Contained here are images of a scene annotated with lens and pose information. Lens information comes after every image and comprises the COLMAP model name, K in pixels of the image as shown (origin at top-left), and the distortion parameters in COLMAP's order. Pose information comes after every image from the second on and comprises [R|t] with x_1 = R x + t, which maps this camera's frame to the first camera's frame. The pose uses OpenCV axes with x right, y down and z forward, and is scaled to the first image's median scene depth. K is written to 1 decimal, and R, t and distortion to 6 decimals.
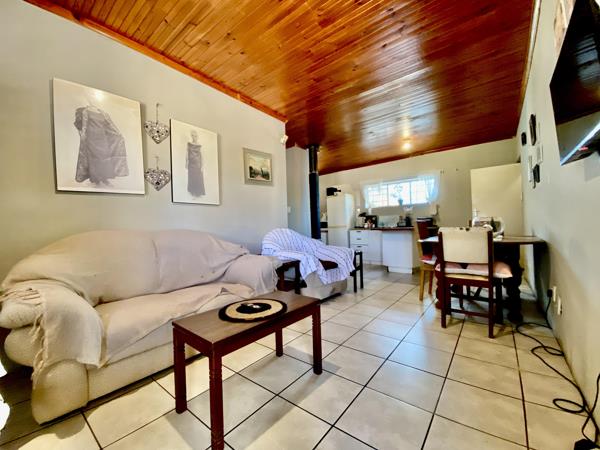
lens RADIAL K [[247.5, 0, 297.2], [0, 247.5, 230.1], [0, 0, 1]] dist [0.017043, -0.021298]
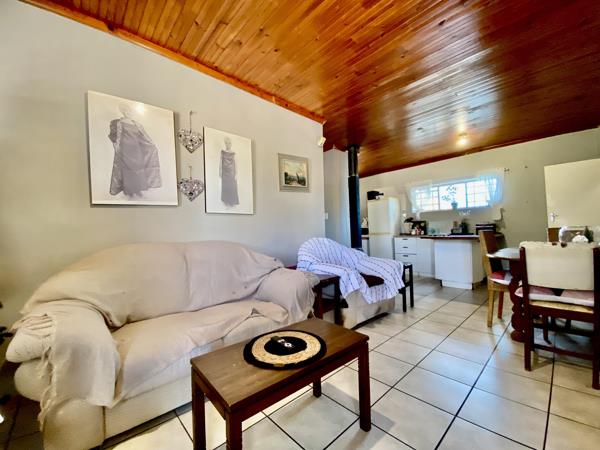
lens RADIAL K [[247.5, 0, 297.2], [0, 247.5, 230.1], [0, 0, 1]] dist [0.017043, -0.021298]
pose [[0.988513, -0.002996, -0.151105, -0.006268], [0.000690, 0.999882, -0.015314, -0.029665], [0.151133, 0.015034, 0.988399, 0.104828]]
